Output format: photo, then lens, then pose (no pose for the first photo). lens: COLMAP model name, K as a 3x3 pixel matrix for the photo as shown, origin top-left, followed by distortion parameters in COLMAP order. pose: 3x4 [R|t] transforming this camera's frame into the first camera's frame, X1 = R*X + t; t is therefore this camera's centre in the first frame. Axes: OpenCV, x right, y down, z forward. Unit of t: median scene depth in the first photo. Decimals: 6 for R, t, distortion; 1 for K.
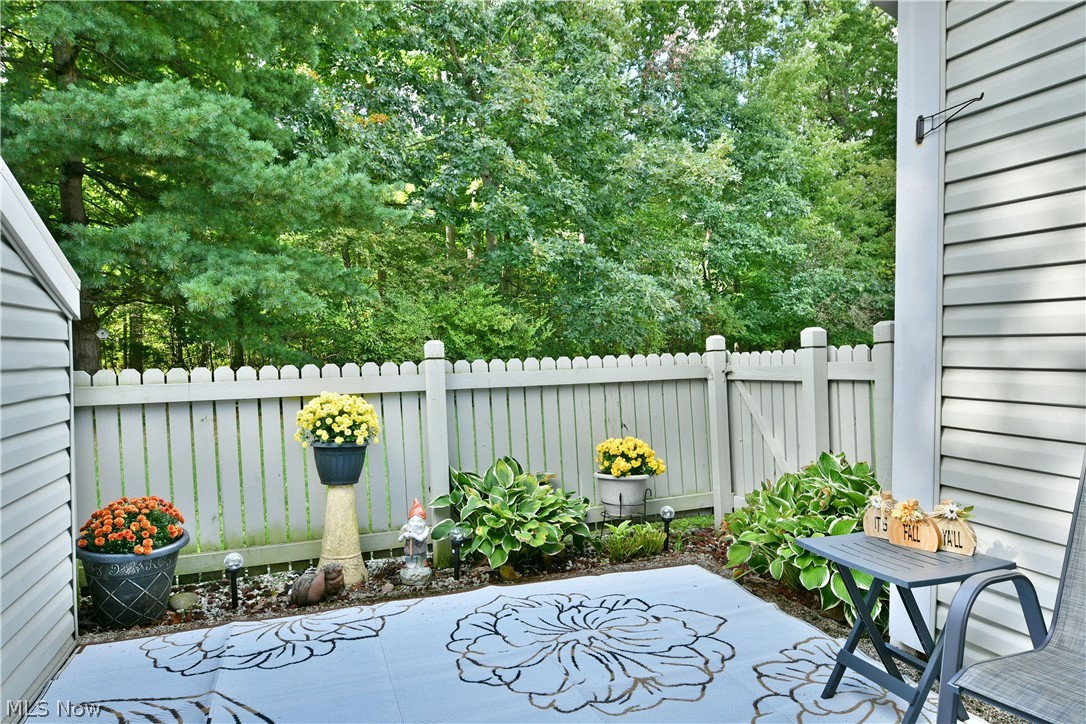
lens RADIAL K [[671.5, 0, 550.8], [0, 671.5, 365.9], [0, 0, 1]] dist [-0.006425, -0.006771]
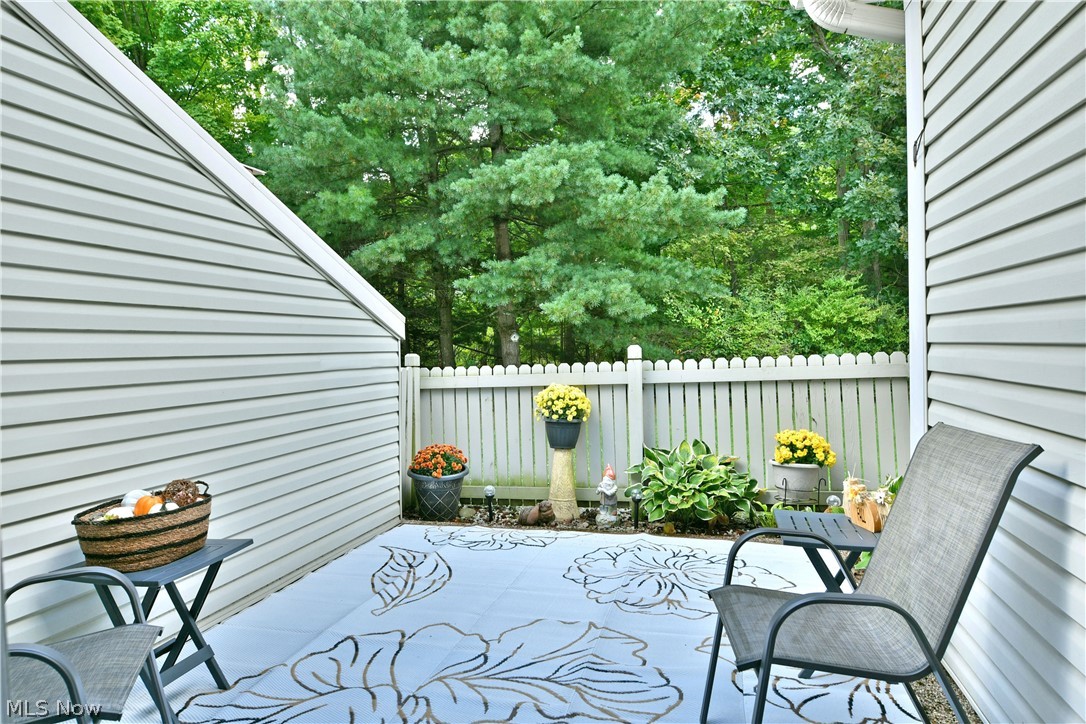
lens RADIAL K [[671.5, 0, 534.2], [0, 671.5, 355.3], [0, 0, 1]] dist [-0.006425, -0.006771]
pose [[0.798796, -0.005950, -0.601572, 0.463754], [0.003221, 0.999979, -0.005614, -0.011755], [0.601593, 0.002546, 0.798799, -0.155036]]
